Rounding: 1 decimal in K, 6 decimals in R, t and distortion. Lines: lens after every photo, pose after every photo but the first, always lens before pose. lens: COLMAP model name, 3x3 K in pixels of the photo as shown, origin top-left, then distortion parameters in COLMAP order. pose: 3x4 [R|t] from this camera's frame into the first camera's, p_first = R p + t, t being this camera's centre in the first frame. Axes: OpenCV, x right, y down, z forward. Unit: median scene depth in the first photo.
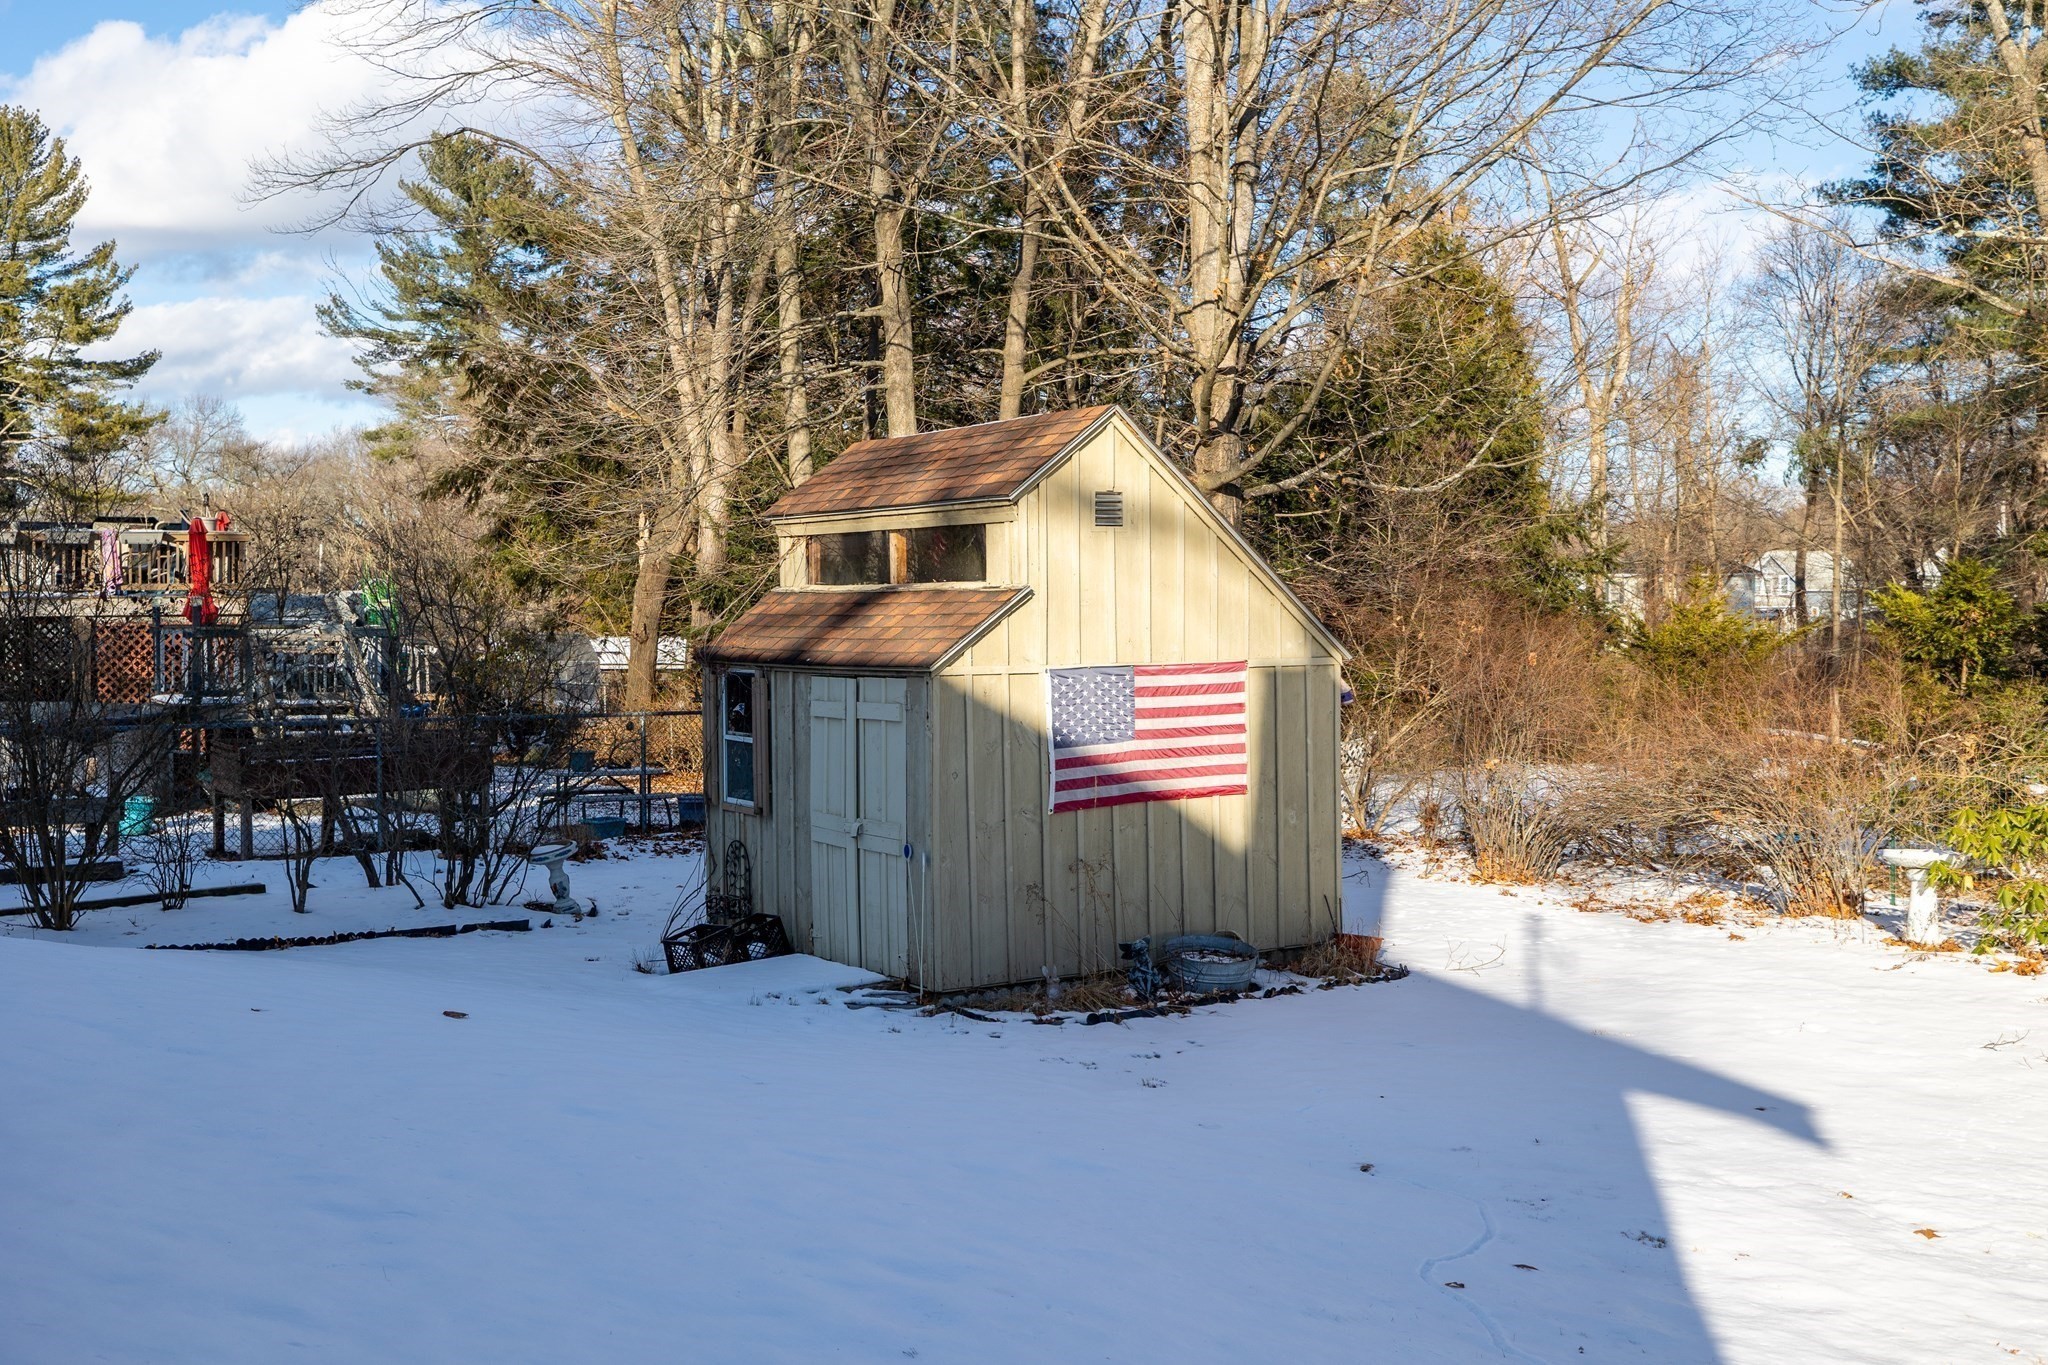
lens RADIAL K [[2008.2, 0, 1024.0], [0, 2008.2, 682.5], [0, 0, 1]] dist [-0.003384, -0.001987]
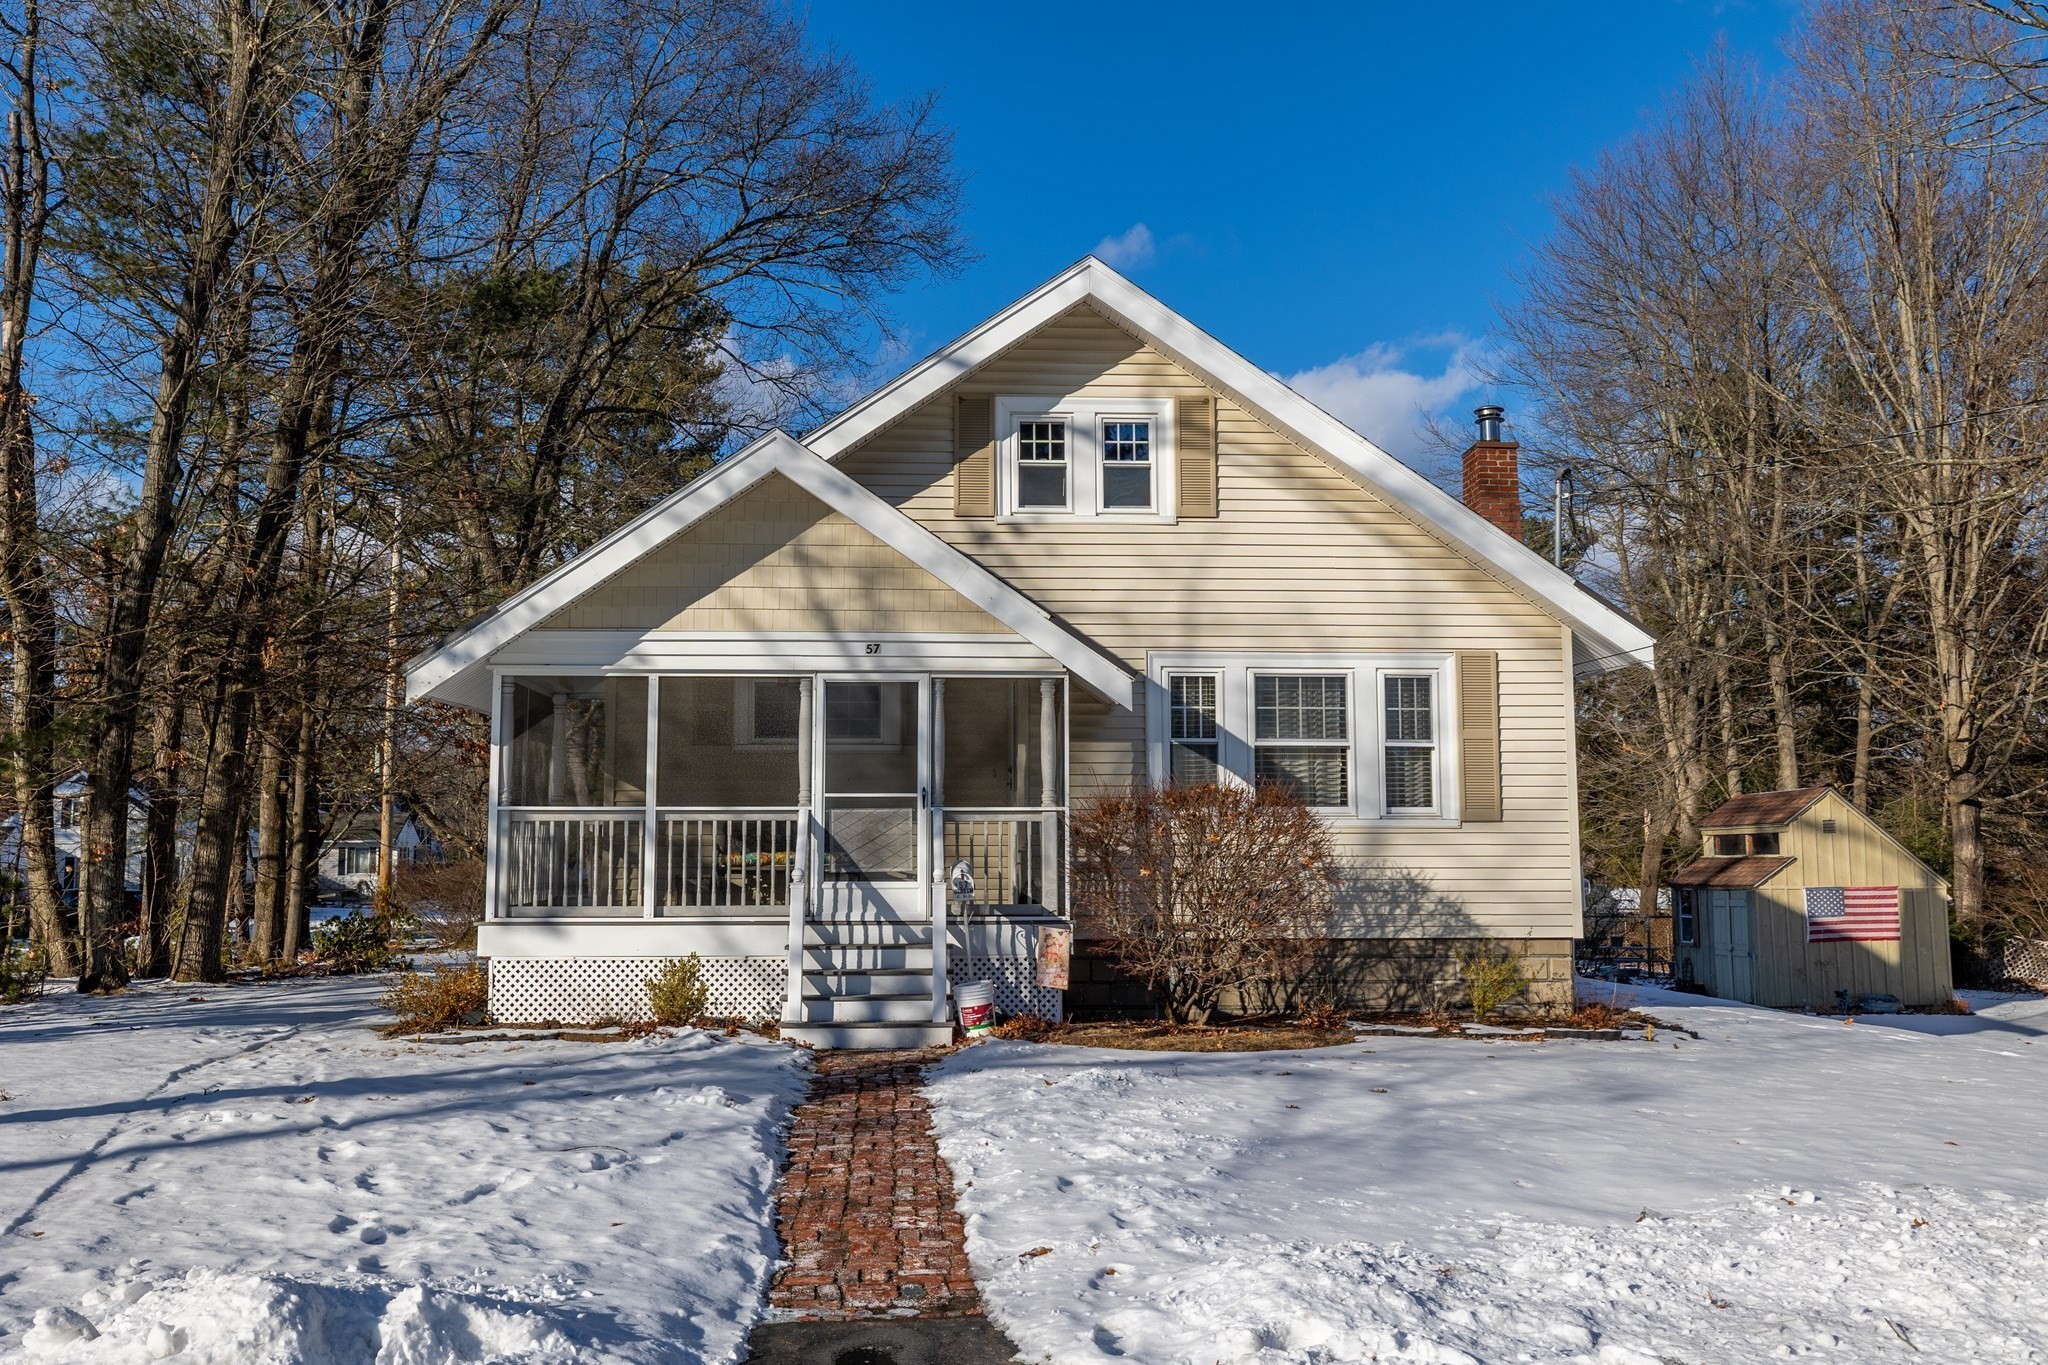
lens RADIAL K [[1808.4, 0, 1024.0], [0, 1808.4, 682.5], [0, 0, 1]] dist [0.005930, 0.010144]
pose [[0.867713, -0.048975, -0.494647, 0.291083], [-0.019853, 0.990925, -0.132938, 0.058359], [0.496669, 0.125172, 0.858866, -1.482260]]
